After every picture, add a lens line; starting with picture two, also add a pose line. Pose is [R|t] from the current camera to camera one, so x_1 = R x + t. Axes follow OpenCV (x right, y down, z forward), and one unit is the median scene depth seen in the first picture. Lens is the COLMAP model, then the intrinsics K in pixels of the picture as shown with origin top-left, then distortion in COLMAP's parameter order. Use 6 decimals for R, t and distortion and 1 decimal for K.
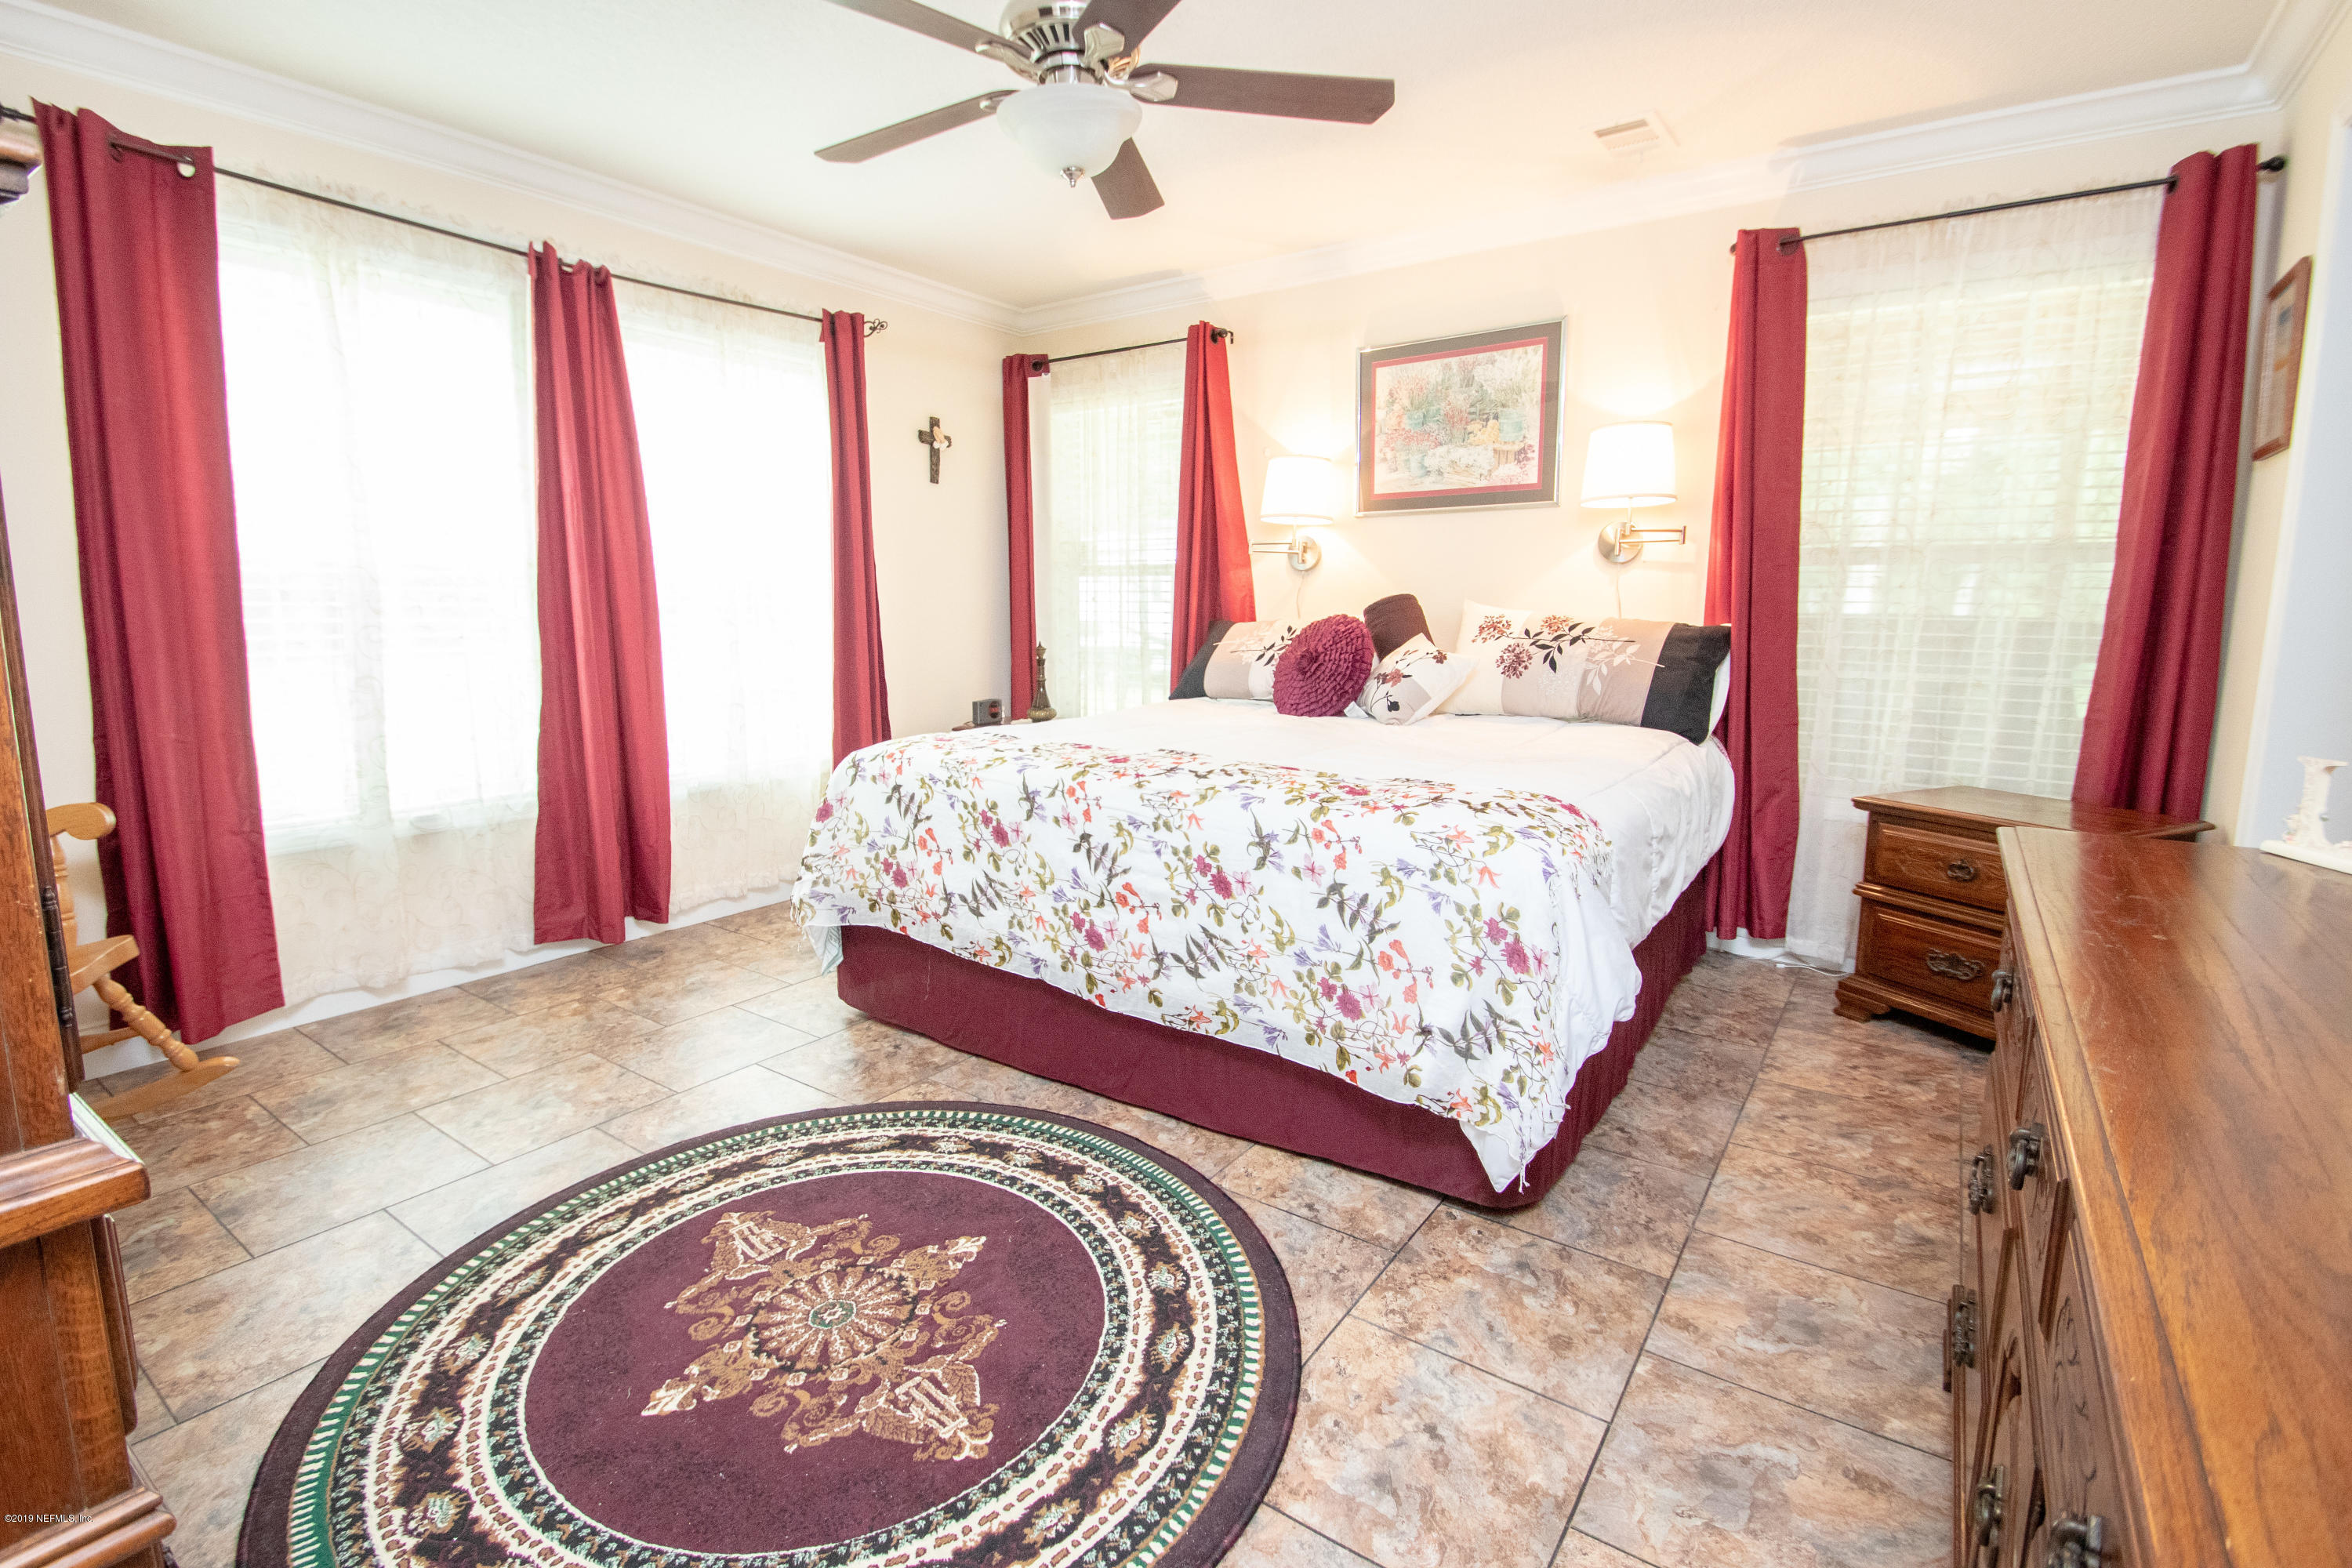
lens RADIAL K [[1093.3, 0, 1179.9], [0, 1093.3, 768.0], [0, 0, 1]] dist [0.009420, -0.013656]
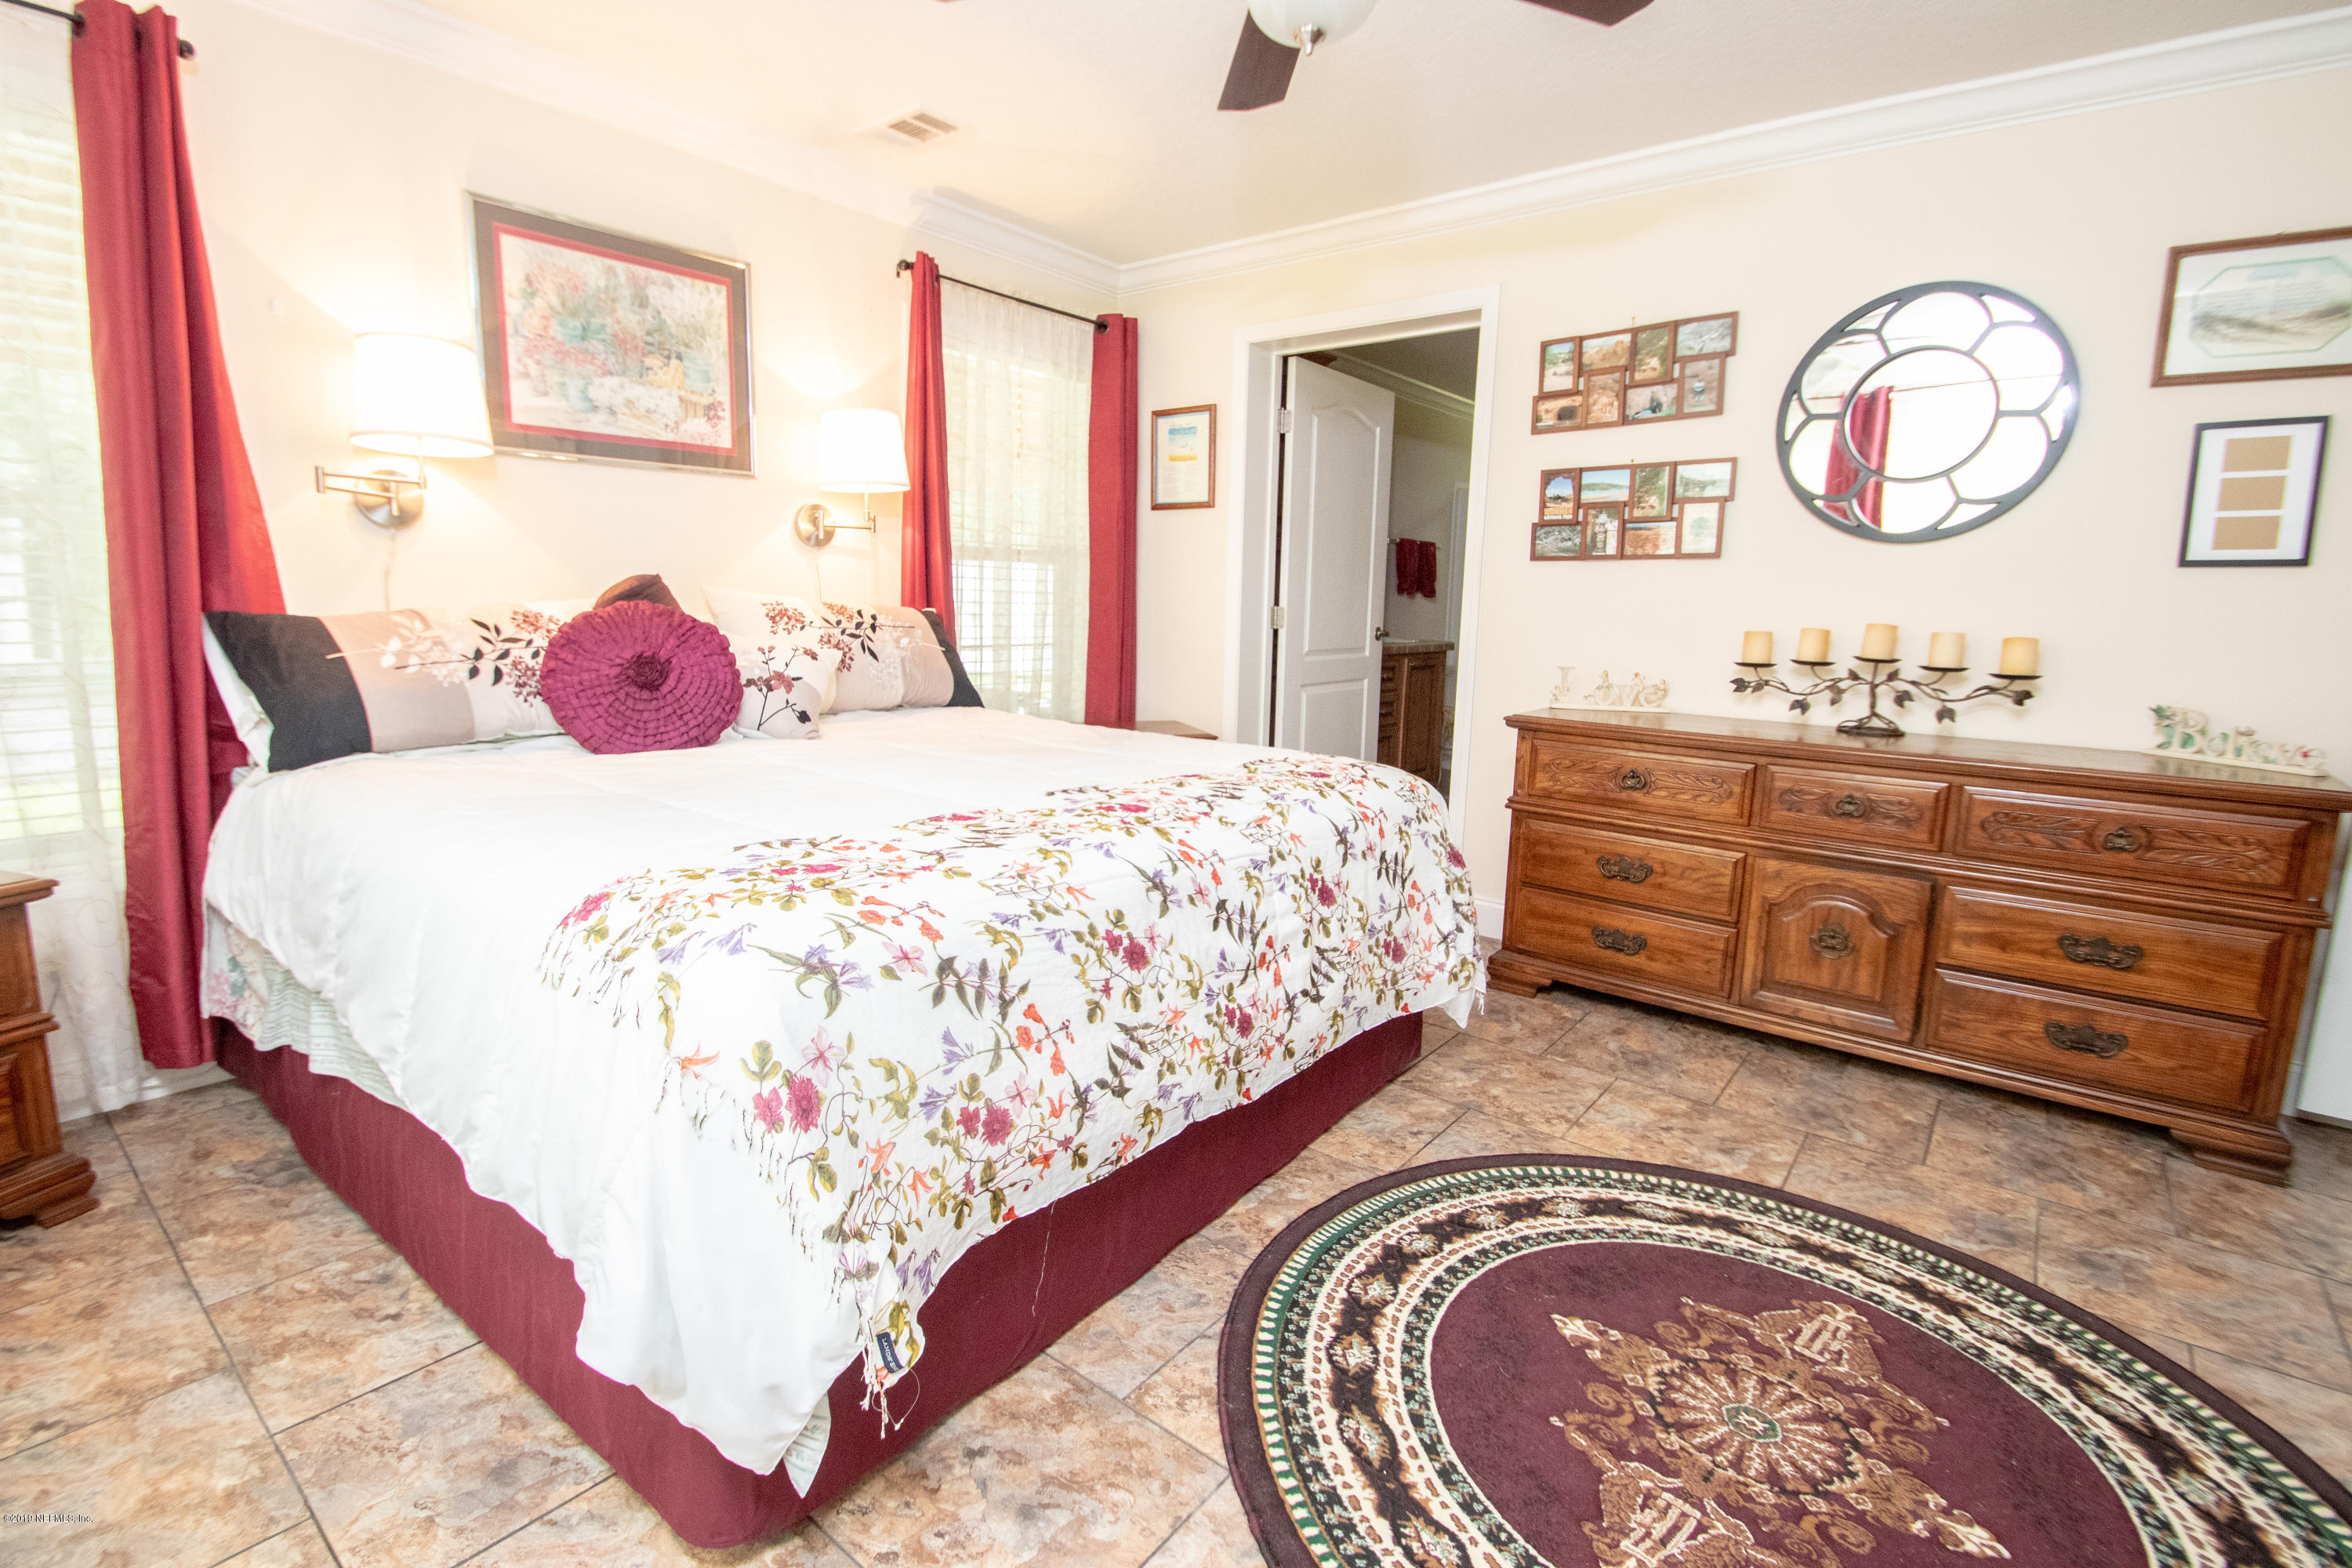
lens RADIAL K [[1093.3, 0, 1111.1], [0, 1093.3, 749.2], [0, 0, 1]] dist [0.009420, -0.013656]
pose [[0.084131, -0.140200, 0.986542, -0.871549], [0.122722, 0.983973, 0.129369, -0.160671], [-0.988869, 0.110186, 0.099989, 1.029226]]
